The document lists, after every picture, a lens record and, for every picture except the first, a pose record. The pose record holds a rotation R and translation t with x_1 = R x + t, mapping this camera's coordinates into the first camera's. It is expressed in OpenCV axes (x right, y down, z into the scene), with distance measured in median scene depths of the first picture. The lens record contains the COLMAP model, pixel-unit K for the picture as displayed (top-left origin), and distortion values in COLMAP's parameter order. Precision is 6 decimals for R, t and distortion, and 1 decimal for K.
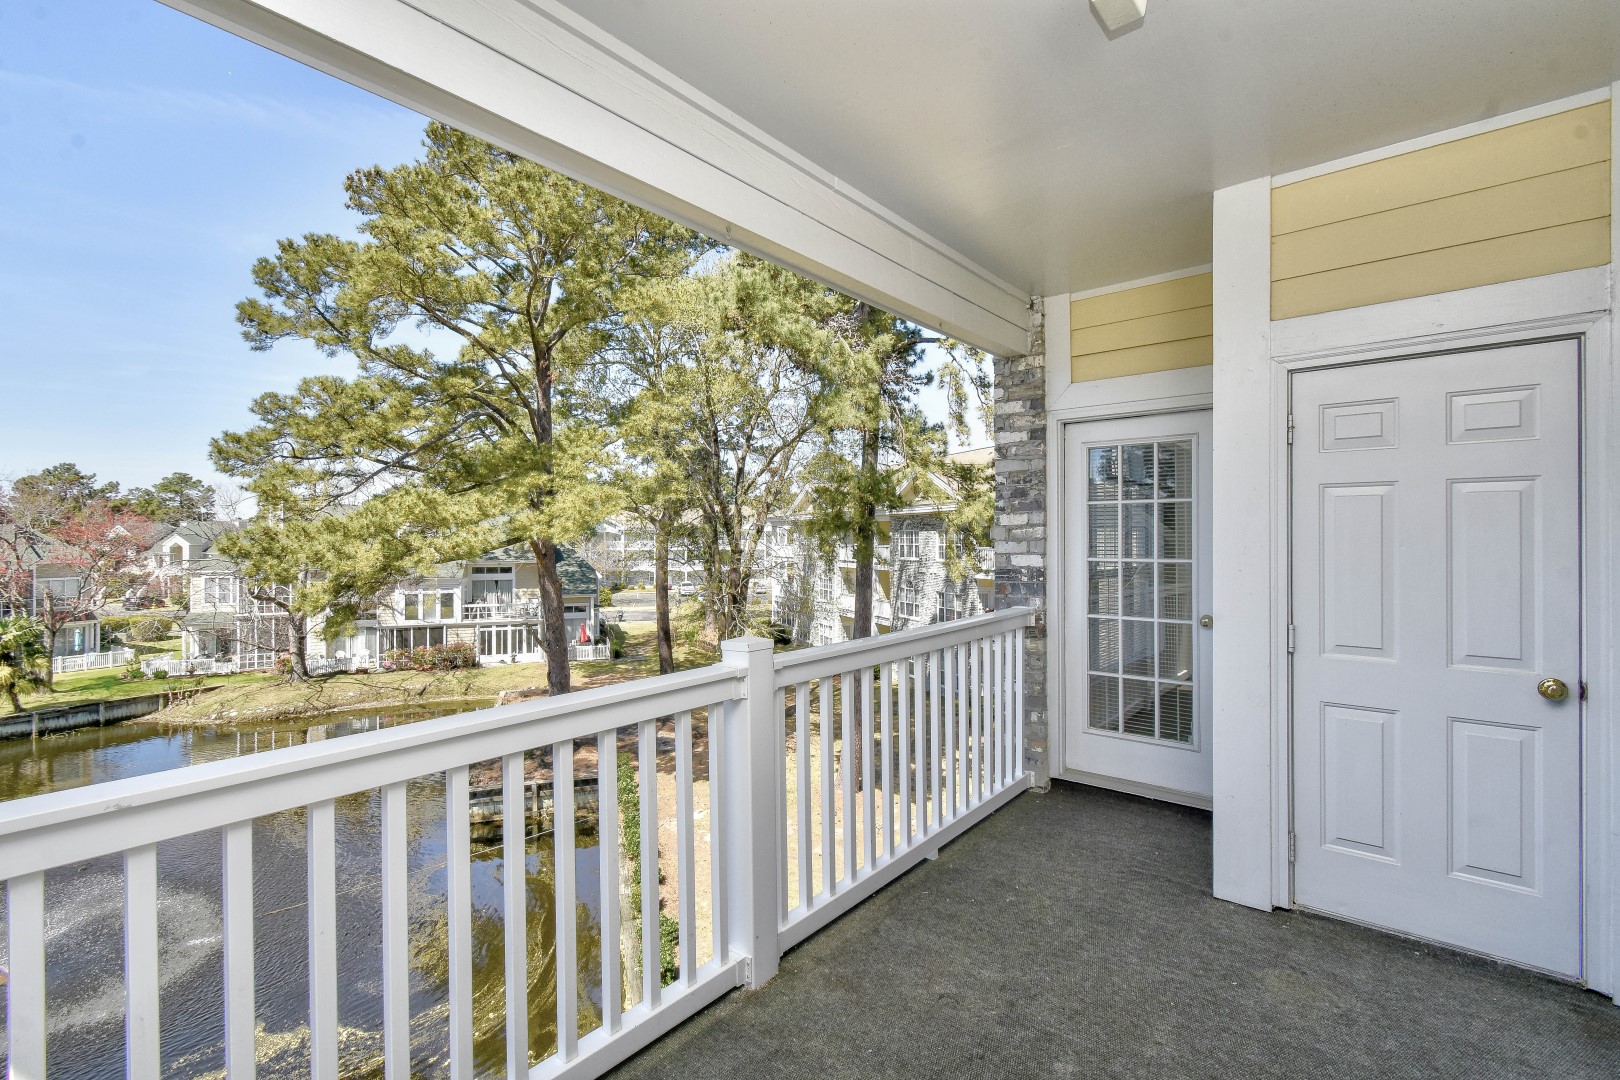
lens RADIAL K [[719.0, 0, 805.5], [0, 719.0, 537.2], [0, 0, 1]] dist [0.000039, -0.000047]
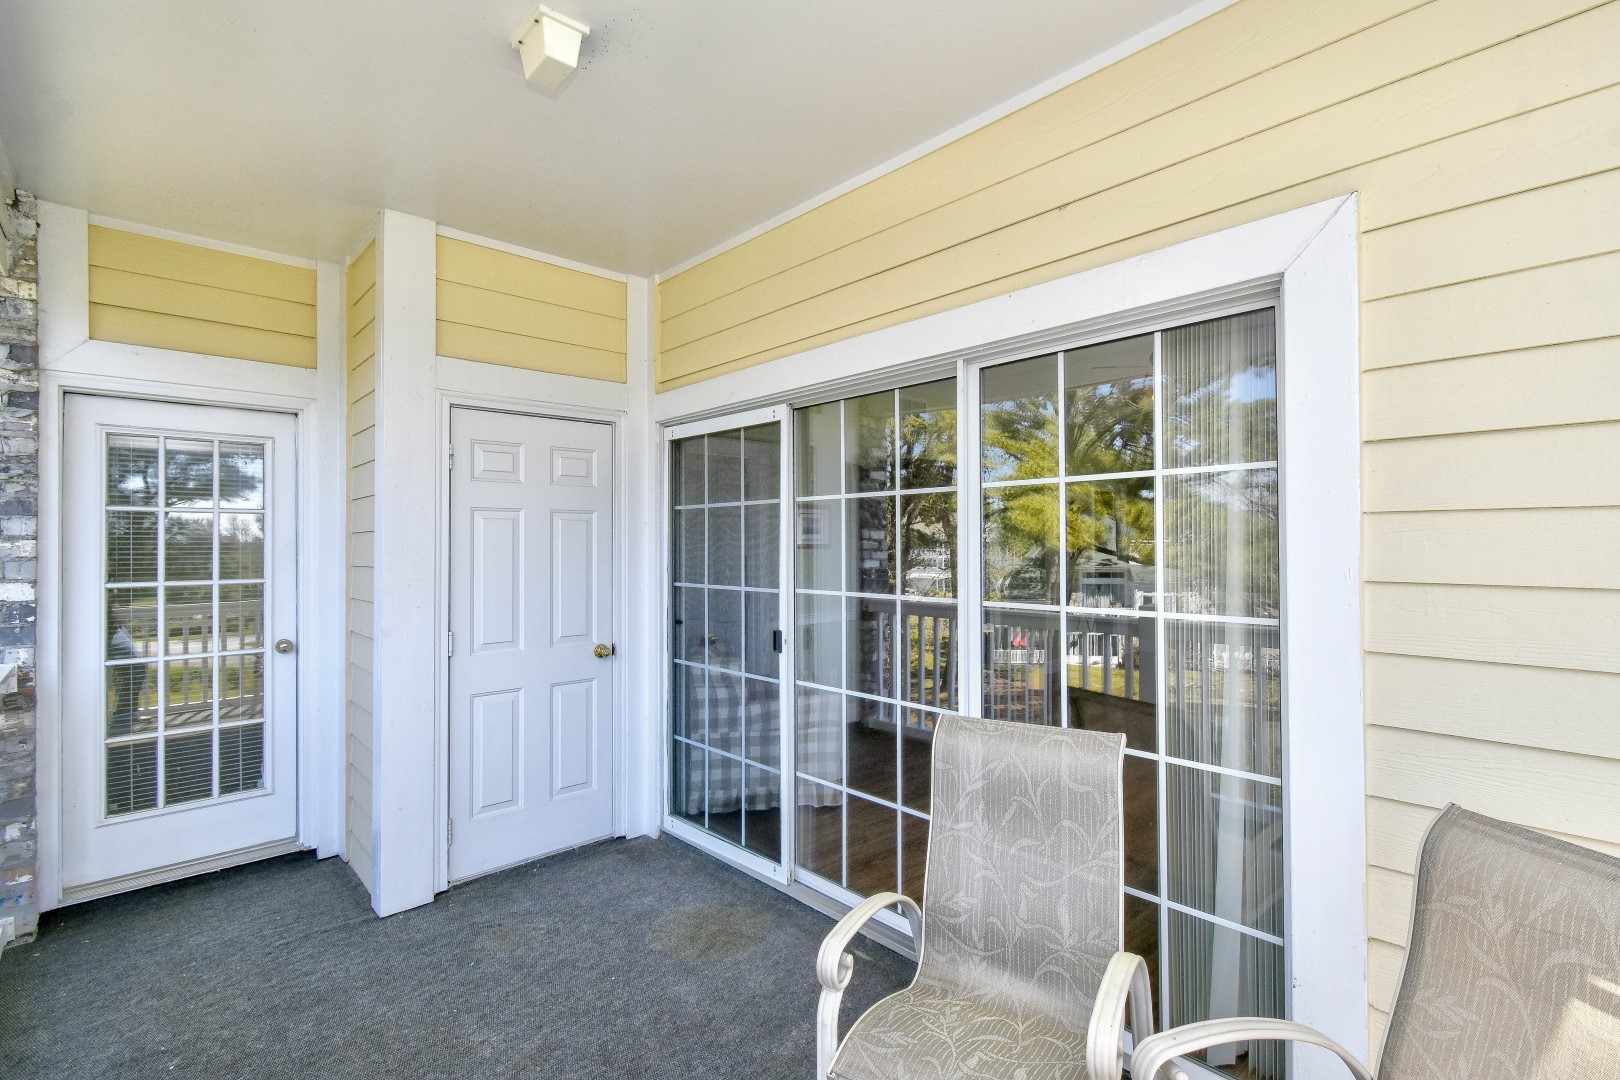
lens RADIAL K [[747.5, 0, 810.0], [0, 747.5, 540.0], [0, 0, 1]] dist [0.000165, 0.000291]
pose [[0.127869, 0.008801, 0.991752, -0.168318], [0.005381, 0.999940, -0.009567, -0.002763], [-0.991777, 0.006560, 0.127814, 0.124123]]
